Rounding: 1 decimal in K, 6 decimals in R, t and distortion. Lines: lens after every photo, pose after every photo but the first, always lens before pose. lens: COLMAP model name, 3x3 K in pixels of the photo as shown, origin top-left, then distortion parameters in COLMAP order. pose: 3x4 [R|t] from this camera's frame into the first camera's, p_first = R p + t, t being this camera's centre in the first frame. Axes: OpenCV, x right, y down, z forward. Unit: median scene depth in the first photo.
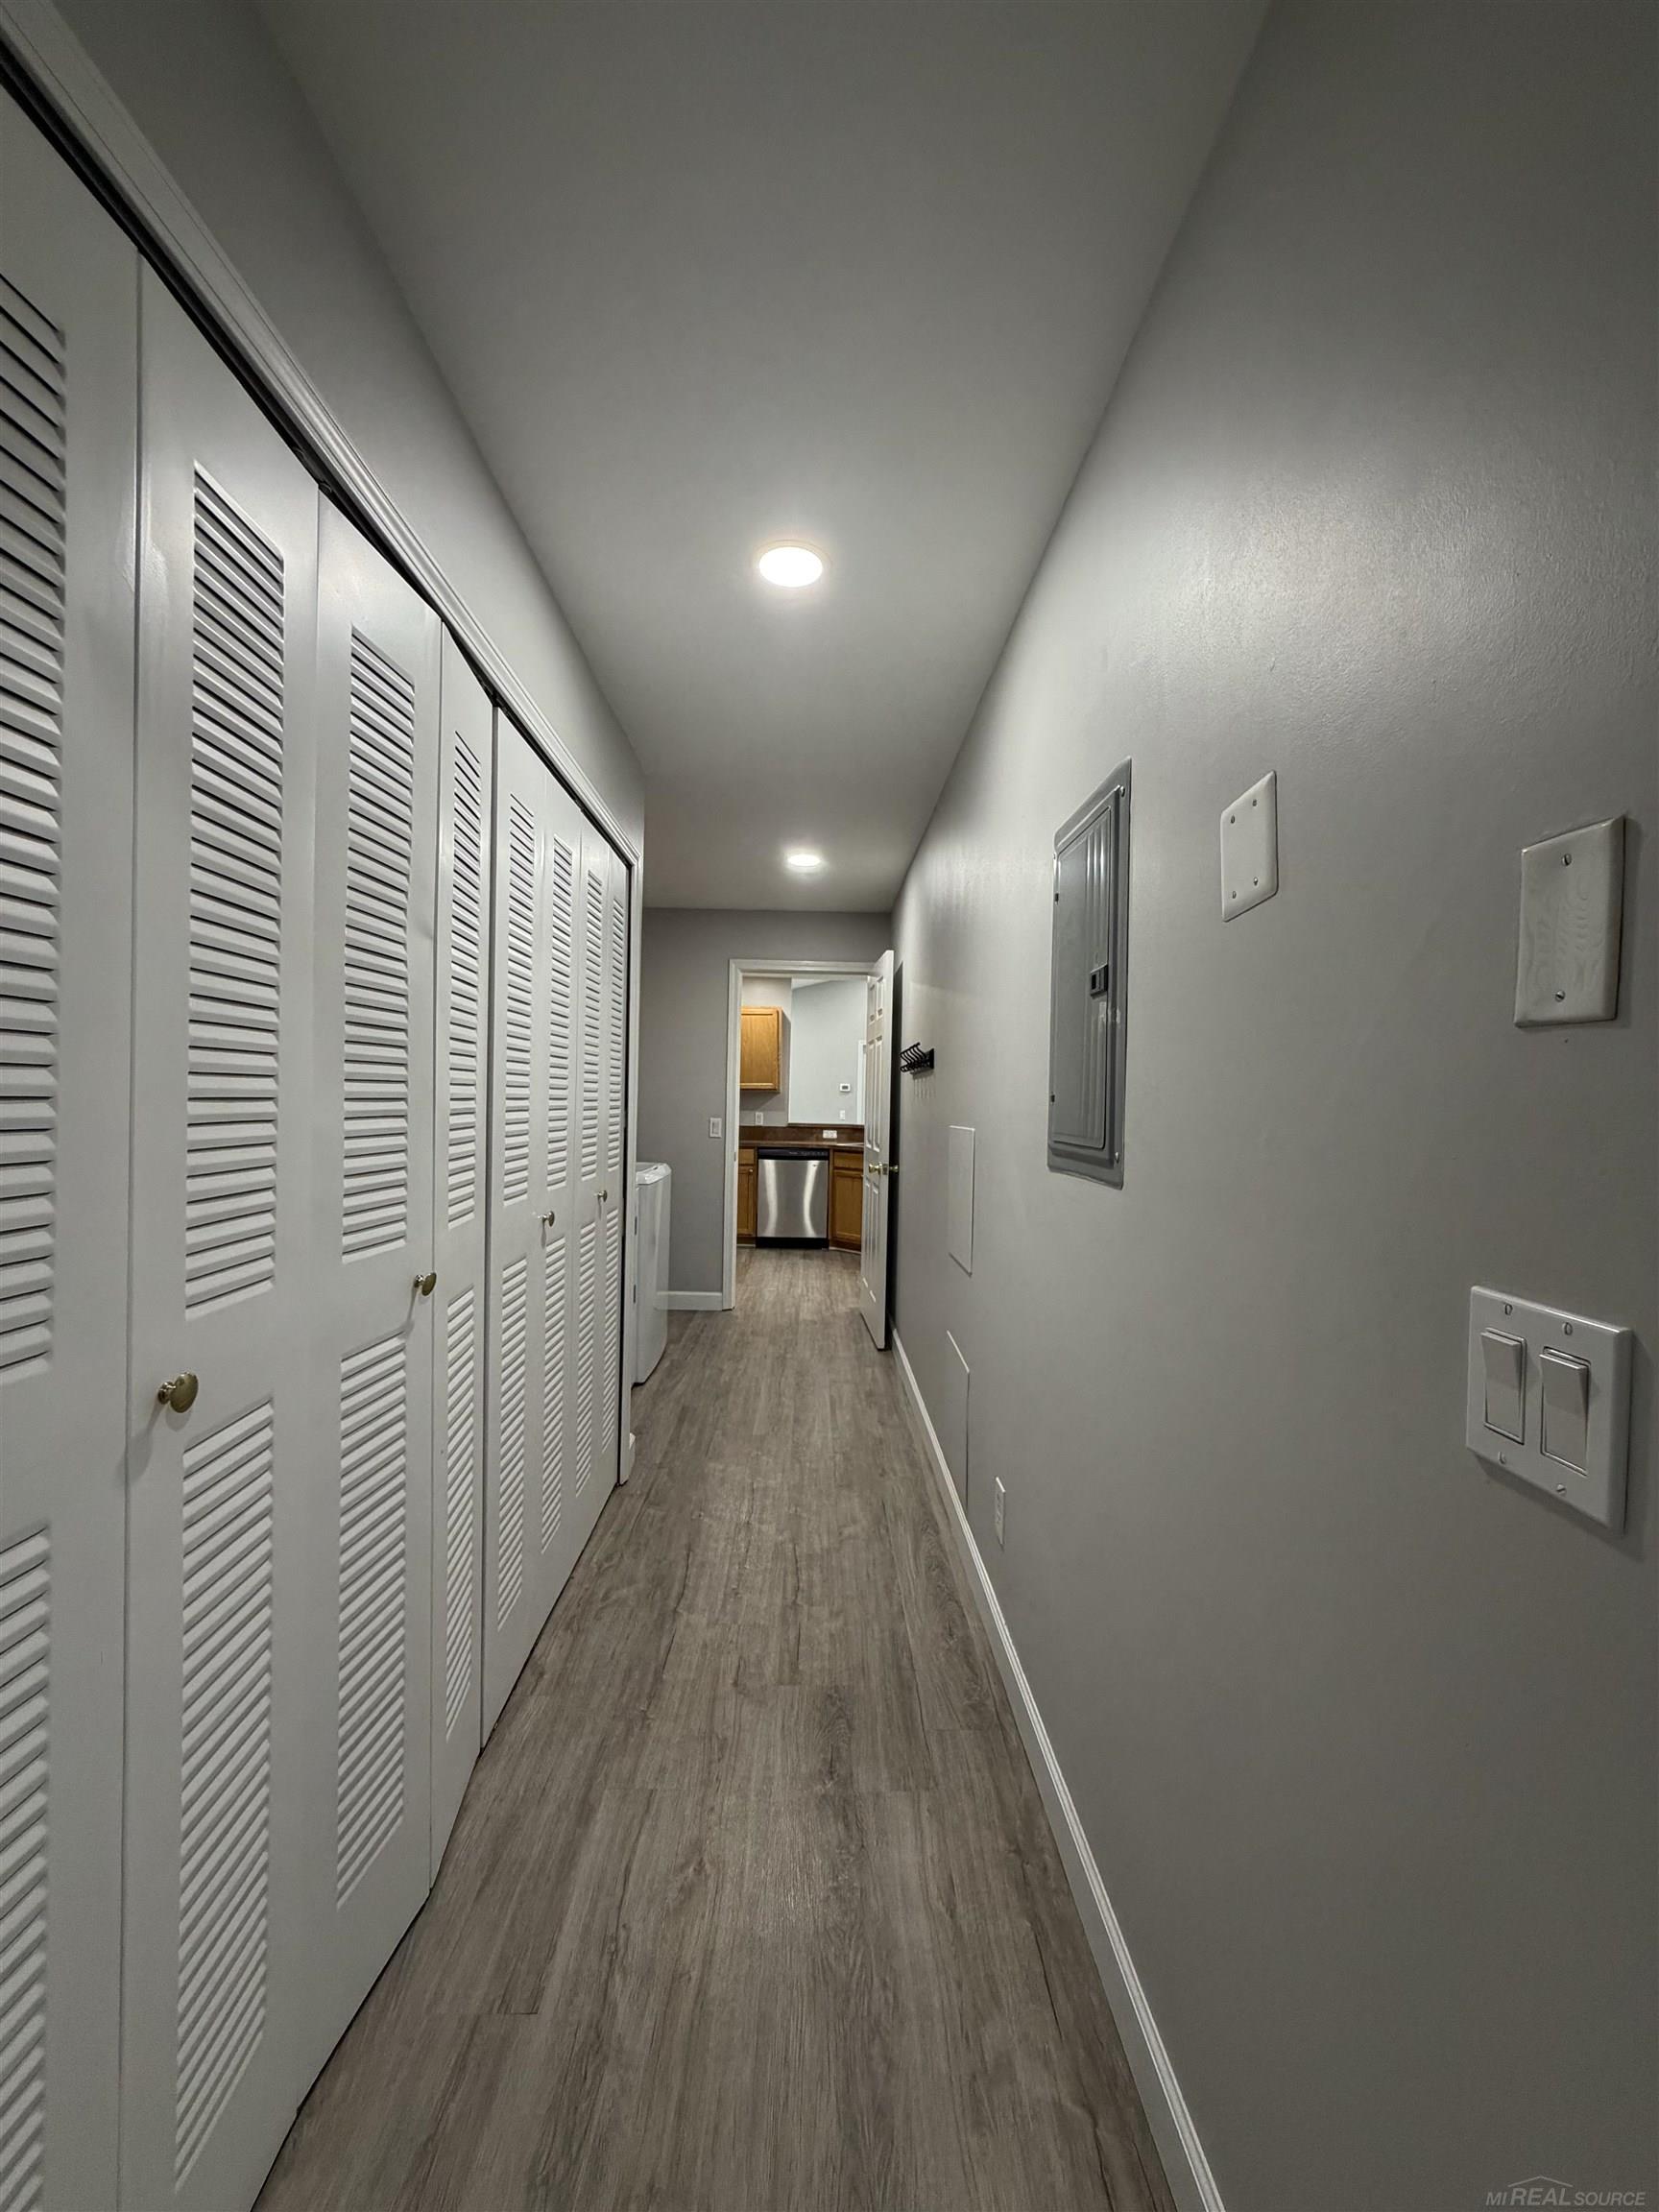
lens RADIAL K [[882.1, 0, 833.3], [0, 882.1, 1095.7], [0, 0, 1]] dist [0.002031, 0.000172]
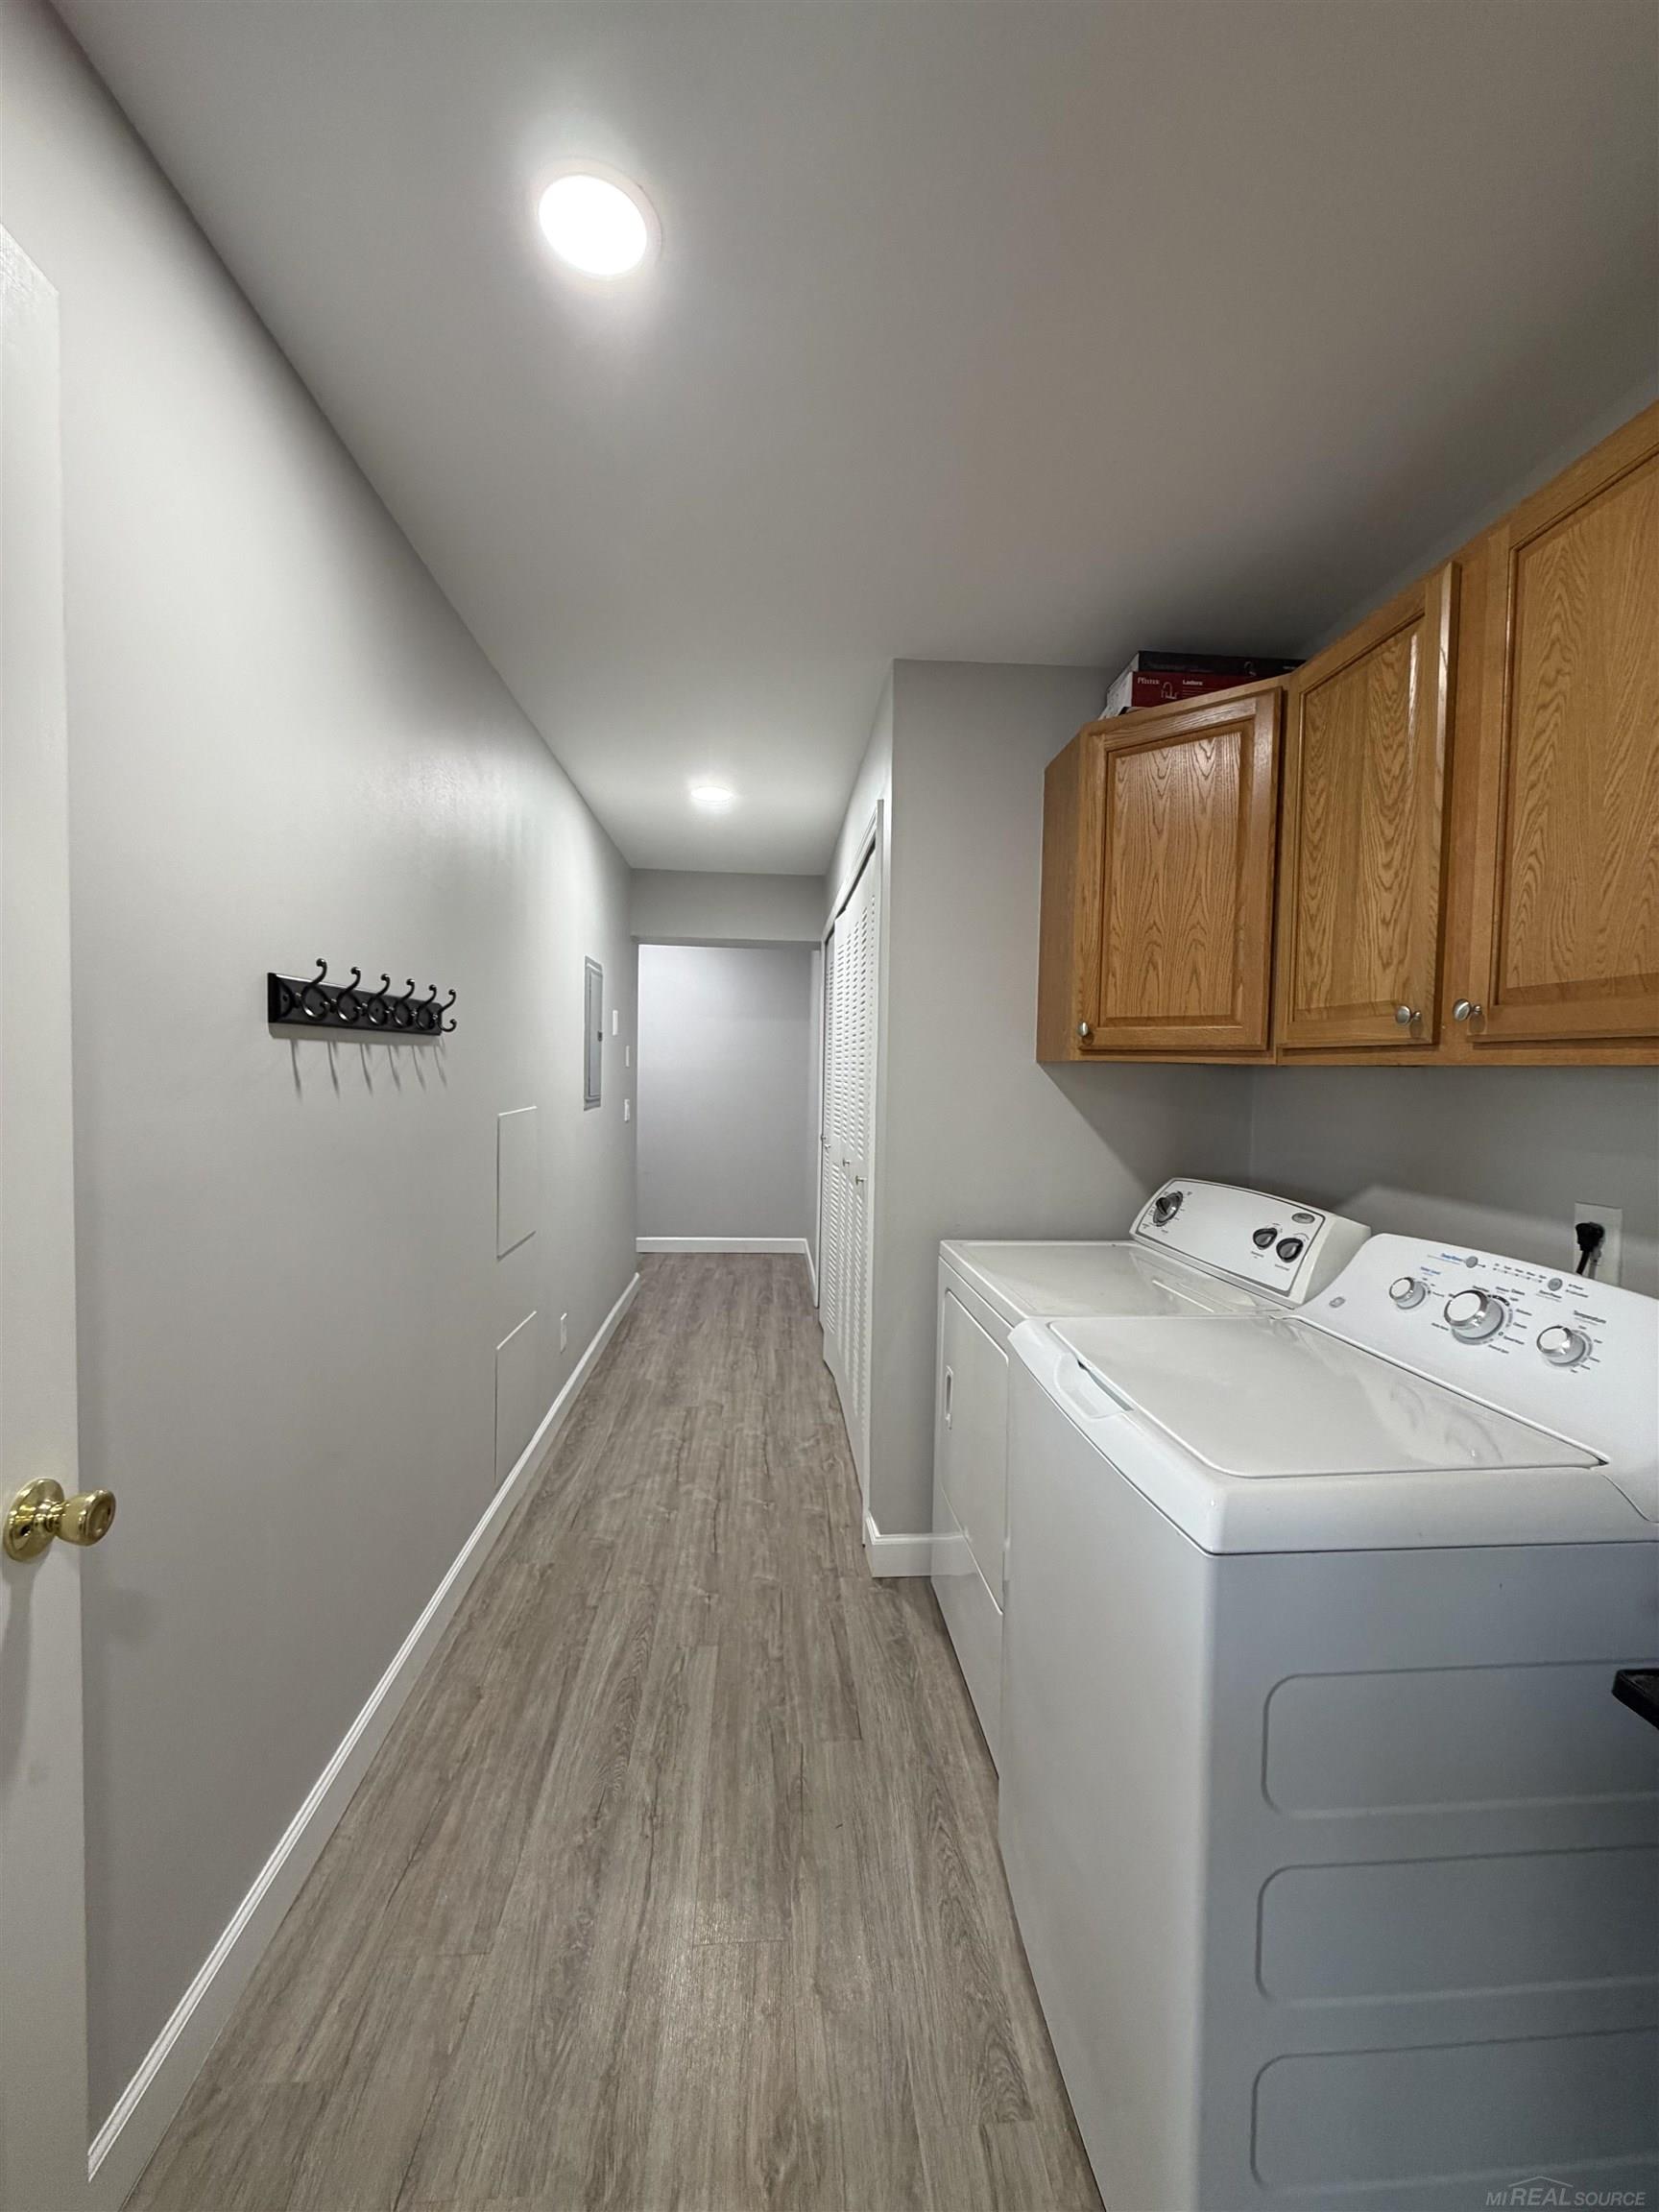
lens RADIAL K [[882.6, 0, 828.7], [0, 882.6, 1102.5], [0, 0, 1]] dist [0.001197, 0.000153]
pose [[-0.998288, -0.034199, -0.047445, -0.162890], [-0.035780, 0.998818, 0.032891, -0.018928], [0.046264, 0.034532, -0.998332, 2.054058]]
